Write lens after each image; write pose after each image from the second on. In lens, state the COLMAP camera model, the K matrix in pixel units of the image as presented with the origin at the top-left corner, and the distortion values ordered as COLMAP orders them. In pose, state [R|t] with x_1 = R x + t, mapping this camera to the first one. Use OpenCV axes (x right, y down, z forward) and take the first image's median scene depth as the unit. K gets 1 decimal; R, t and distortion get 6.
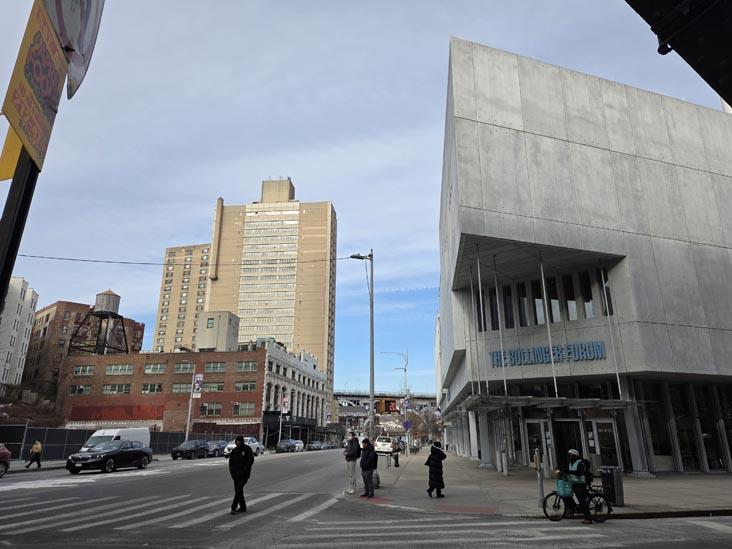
lens RADIAL K [[498.6, 0, 368.6], [0, 498.6, 269.3], [0, 0, 1]] dist [0.050237, -0.014814]
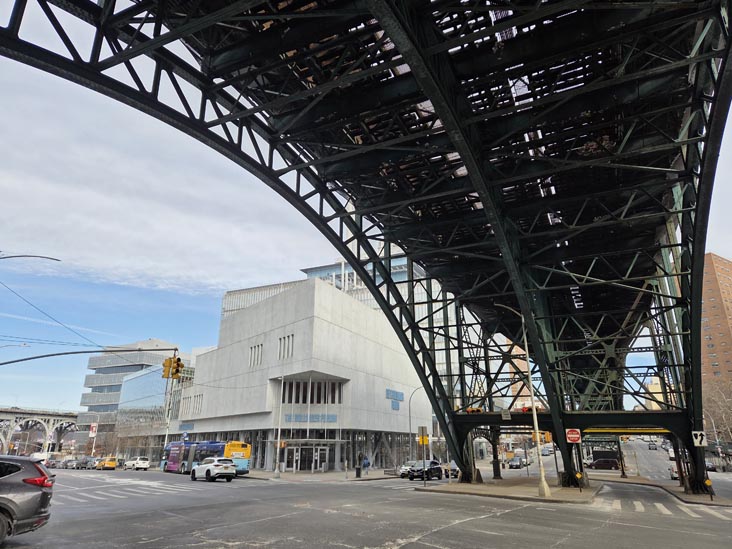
lens RADIAL K [[498.6, 0, 369.1], [0, 498.6, 267.7], [0, 0, 1]] dist [0.050237, -0.014814]
pose [[0.700183, 0.239199, 0.672701, -1.142201], [-0.221762, 0.968467, -0.113546, -0.285581], [-0.678649, -0.069677, 0.731150, -0.770640]]
